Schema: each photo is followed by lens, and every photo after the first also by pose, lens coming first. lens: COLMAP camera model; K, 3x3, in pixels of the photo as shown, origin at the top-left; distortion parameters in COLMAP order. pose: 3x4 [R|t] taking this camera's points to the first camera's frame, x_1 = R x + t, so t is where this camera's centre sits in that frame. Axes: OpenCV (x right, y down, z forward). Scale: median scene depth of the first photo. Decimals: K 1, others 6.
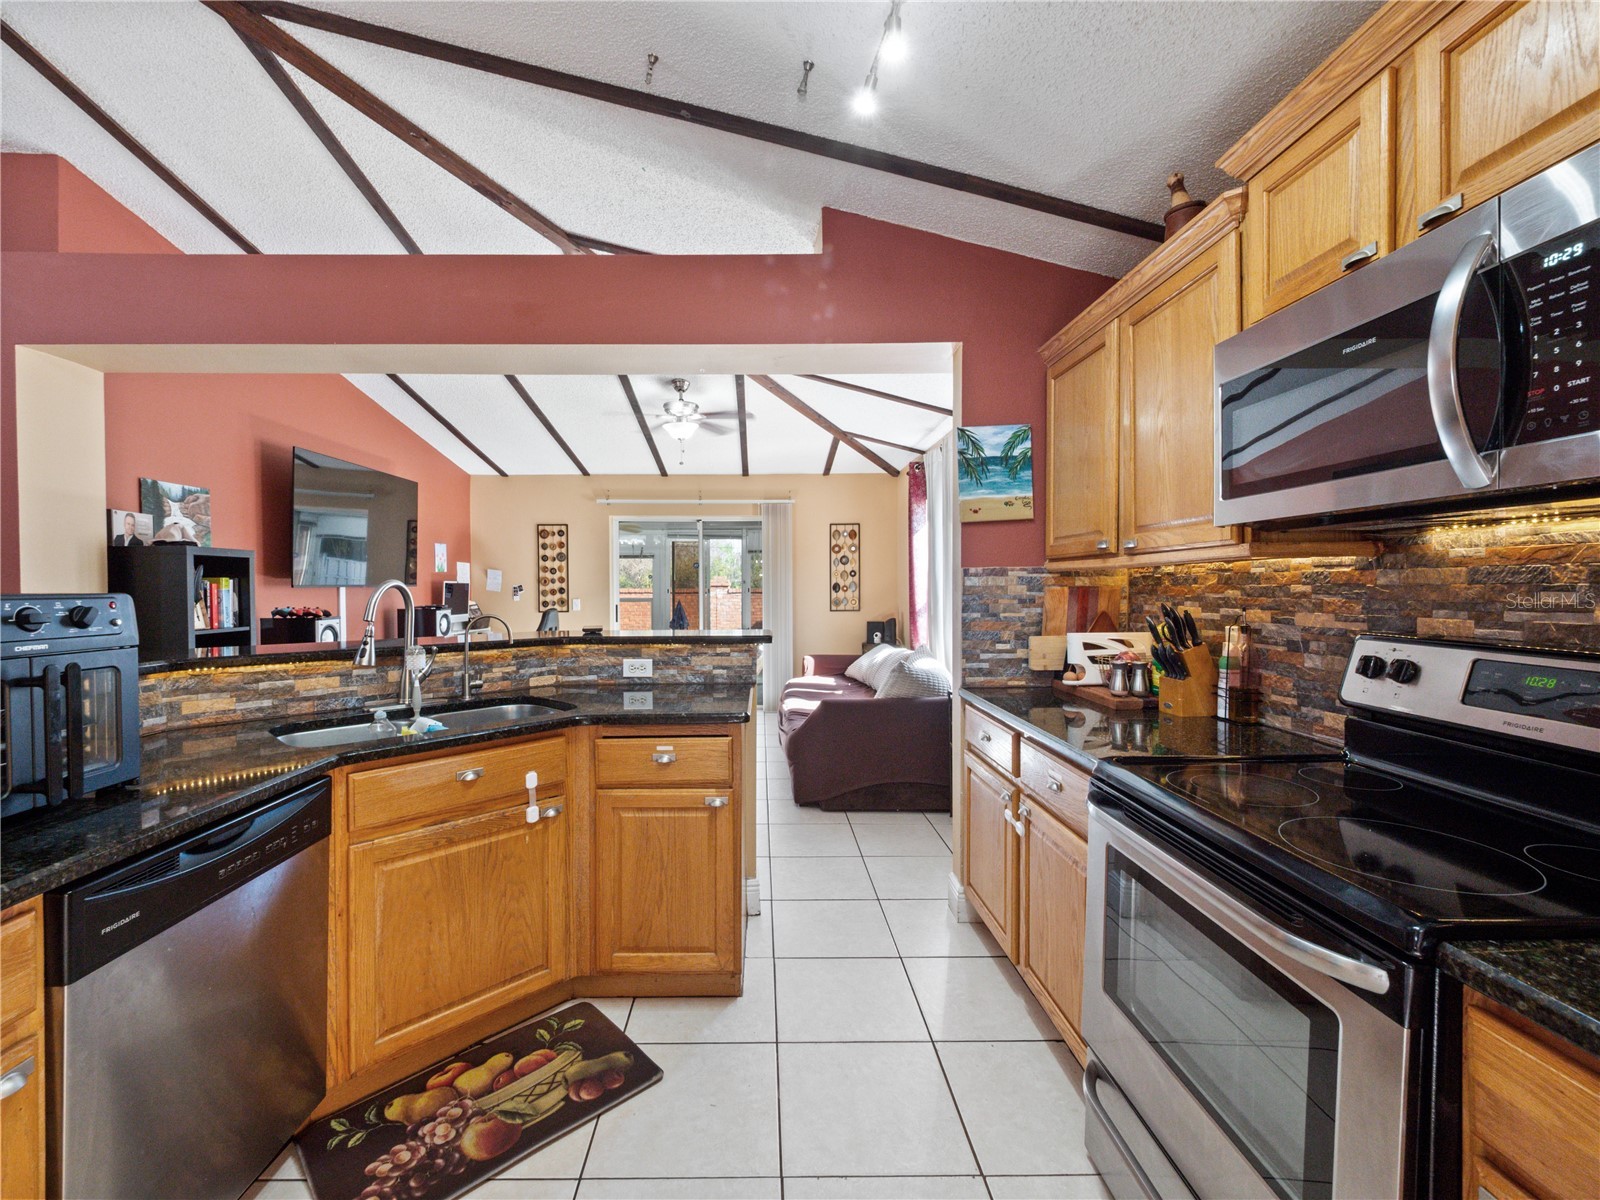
lens RADIAL K [[676.3, 0, 762.5], [0, 676.3, 598.2], [0, 0, 1]] dist [-0.001728, -0.001173]
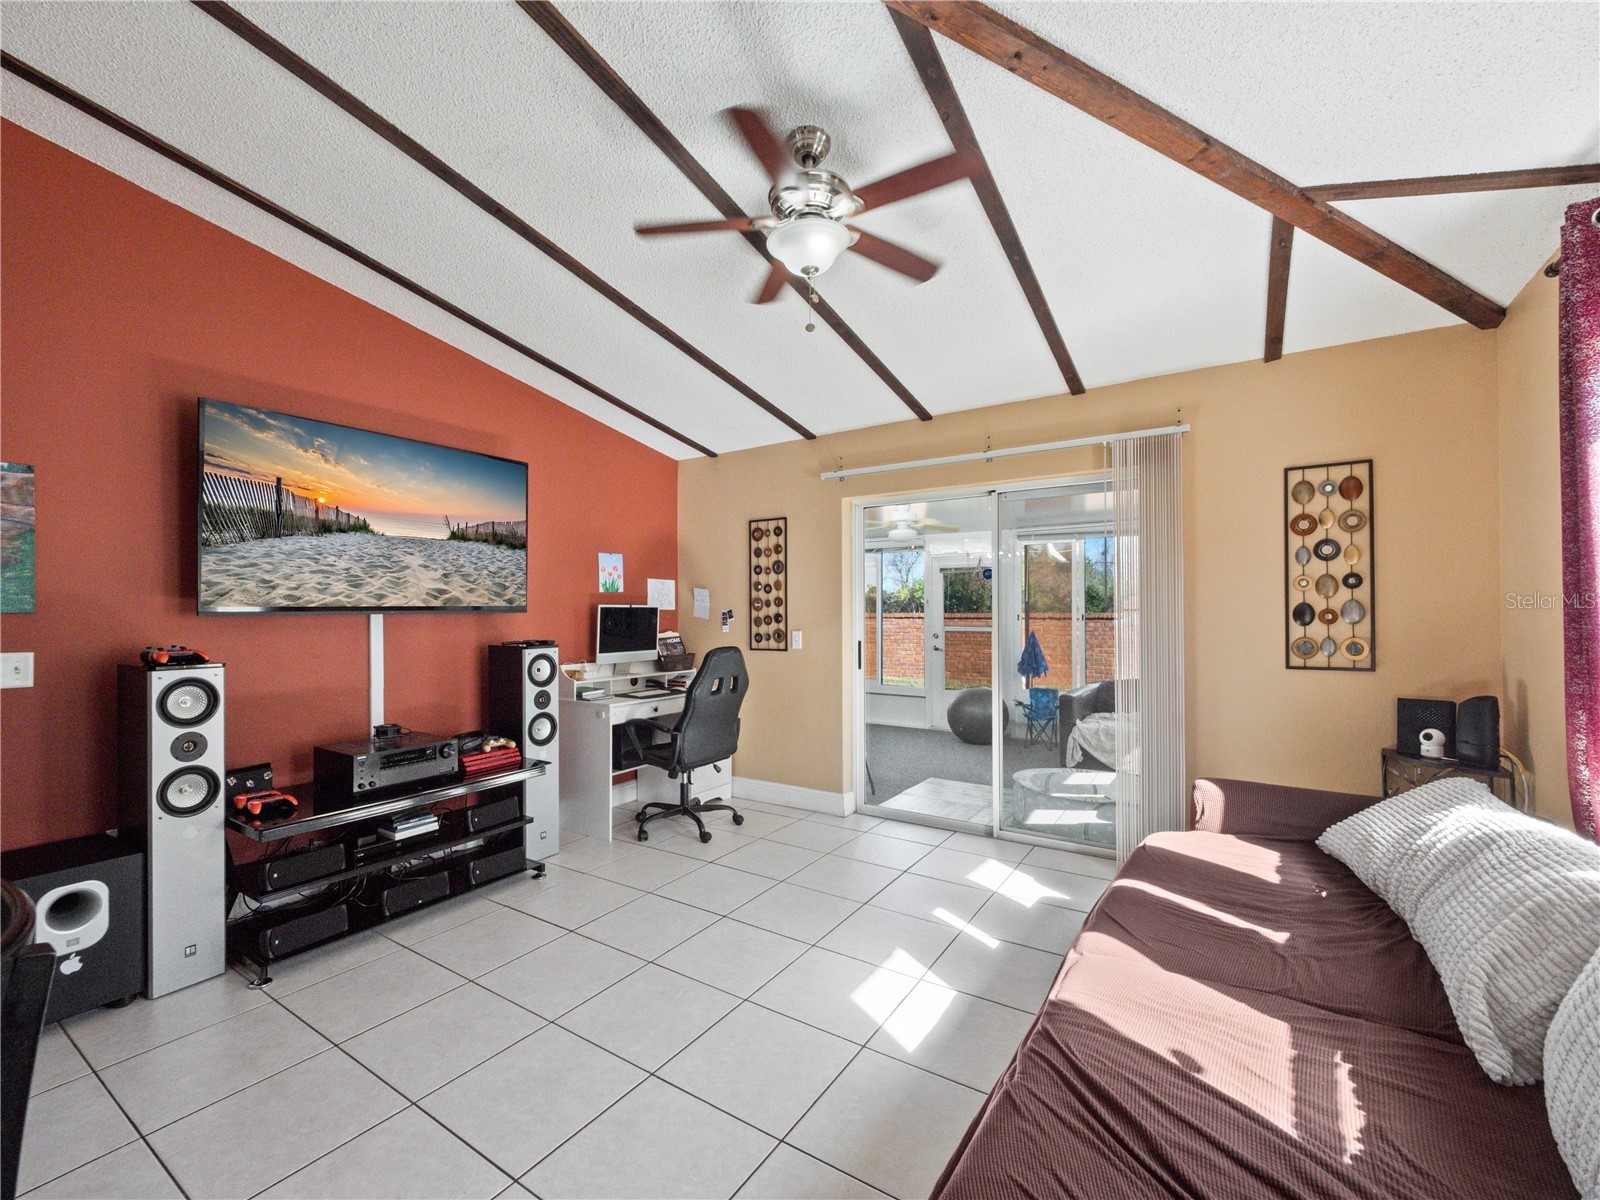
lens RADIAL K [[676.3, 0, 783.6], [0, 676.3, 610.6], [0, 0, 1]] dist [-0.001728, -0.001173]
pose [[0.829114, -0.001369, -0.559078, 0.075259], [-0.007097, 0.999891, -0.012973, -0.010032], [0.559035, 0.014724, 0.829014, 0.457218]]
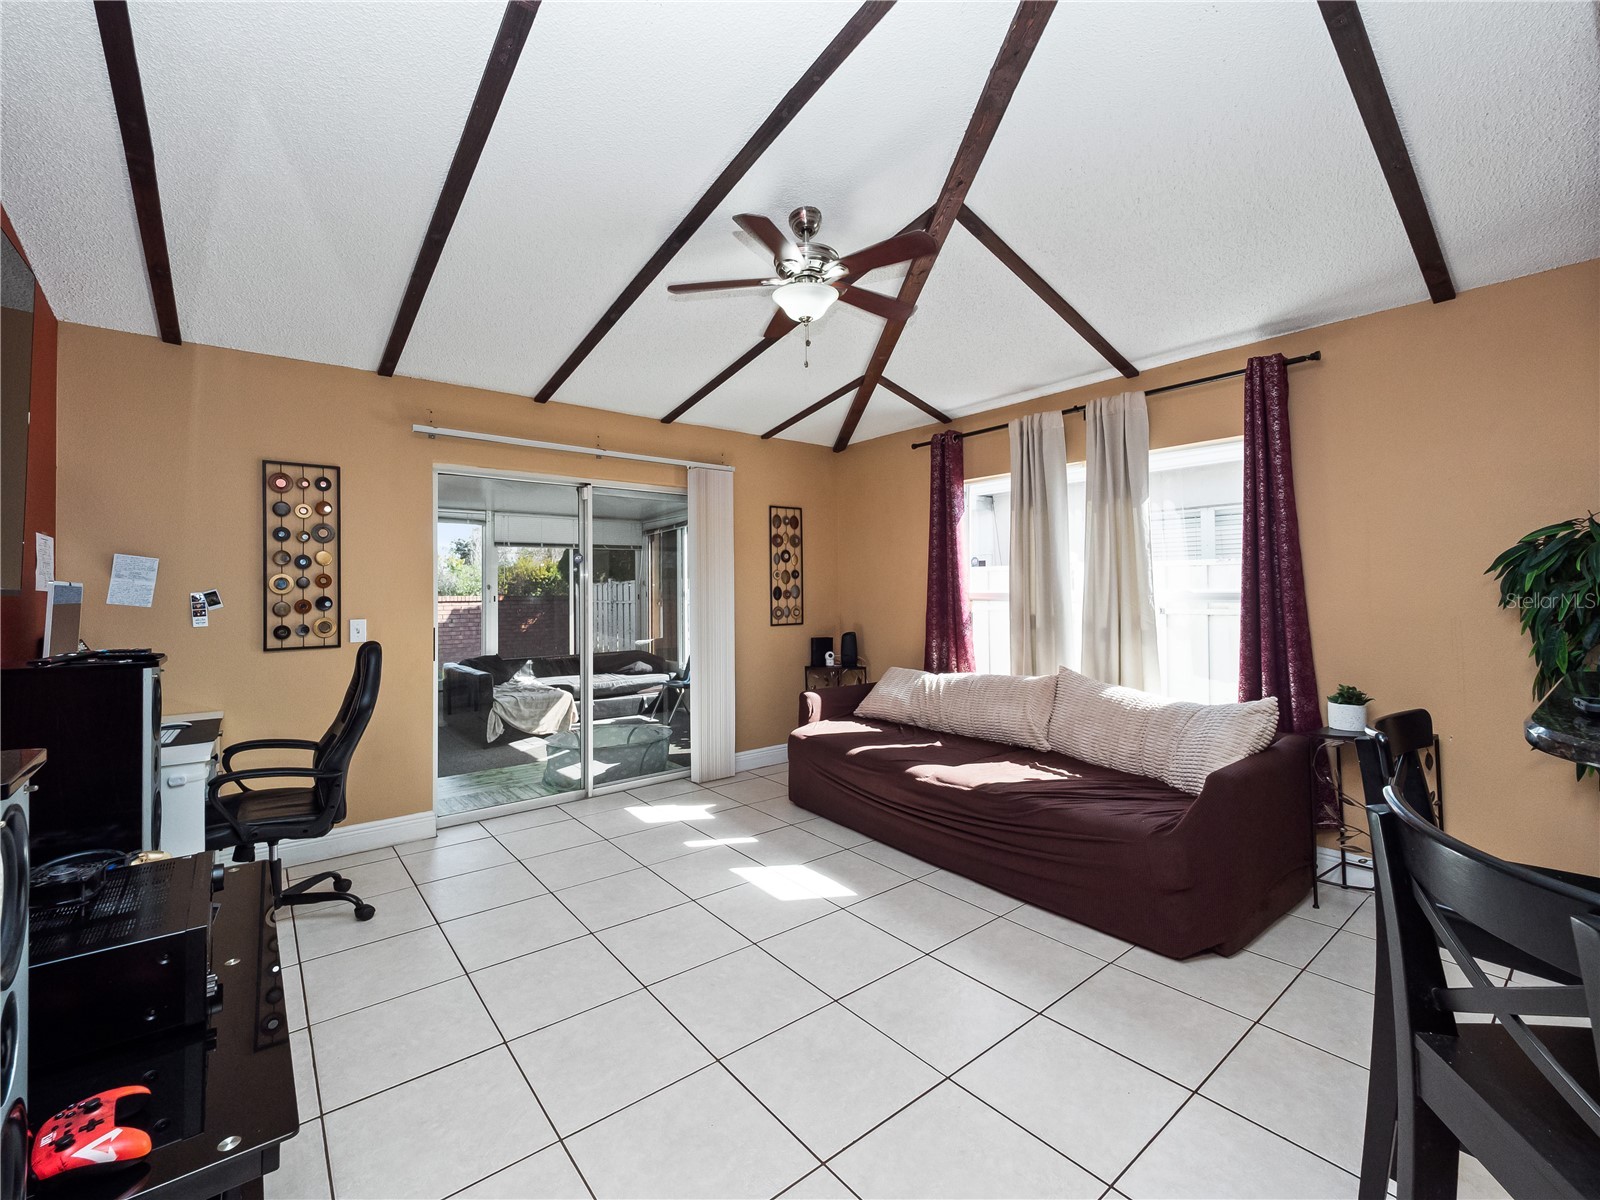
lens RADIAL K [[676.3, 0, 787.2], [0, 676.3, 587.4], [0, 0, 1]] dist [-0.001728, -0.001173]
pose [[0.784411, -0.001083, 0.620241, -0.337134], [0.014620, 0.999753, -0.016744, -0.009773], [-0.620070, 0.022202, 0.784233, 0.420160]]
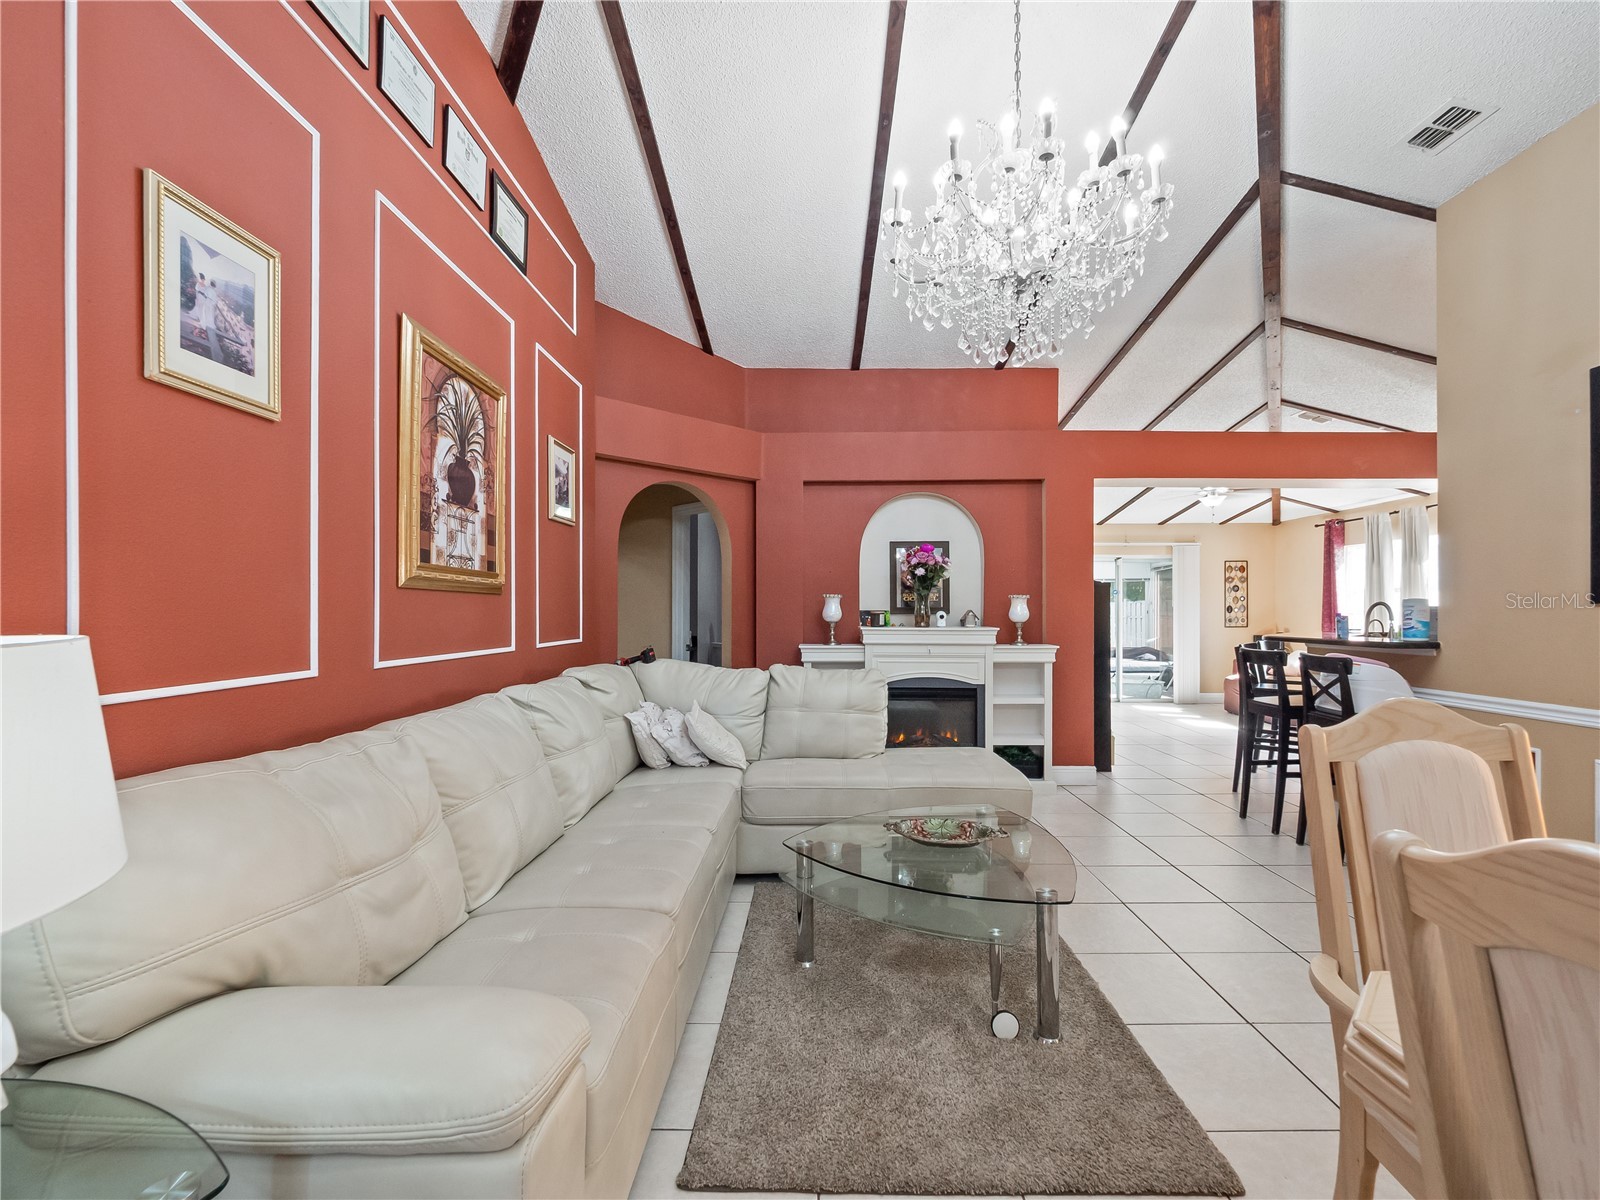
lens RADIAL K [[676.3, 0, 811.4], [0, 676.3, 608.8], [0, 0, 1]] dist [-0.001728, -0.001173]
pose [[0.999888, 0.005434, -0.013952, -0.692351], [-0.005640, 0.999876, -0.014720, 0.007827], [0.013871, 0.014797, 0.999794, -0.334636]]
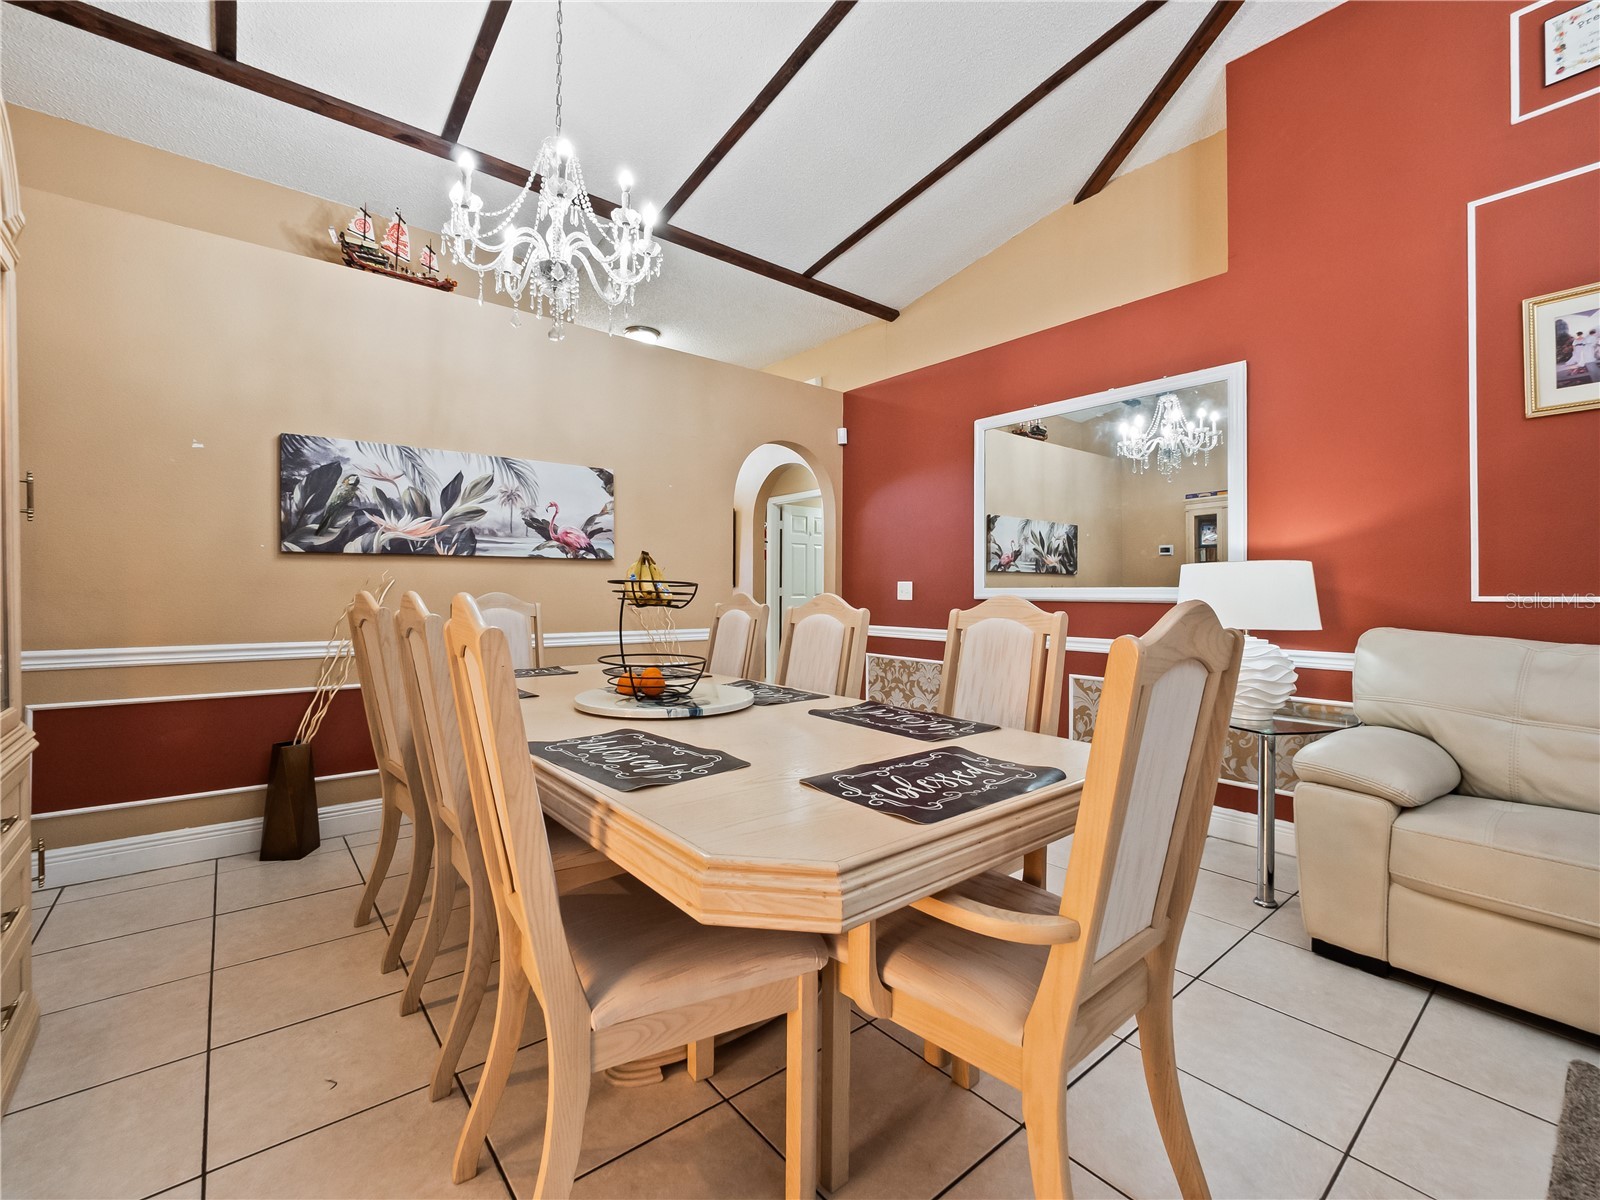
lens RADIAL K [[676.3, 0, 760.2], [0, 676.3, 588.5], [0, 0, 1]] dist [-0.001728, -0.001173]
pose [[-0.790385, -0.006775, -0.612573, -0.383279], [-0.012028, 0.999918, 0.004461, 0.028006], [0.612493, 0.010894, -0.790401, -0.118353]]
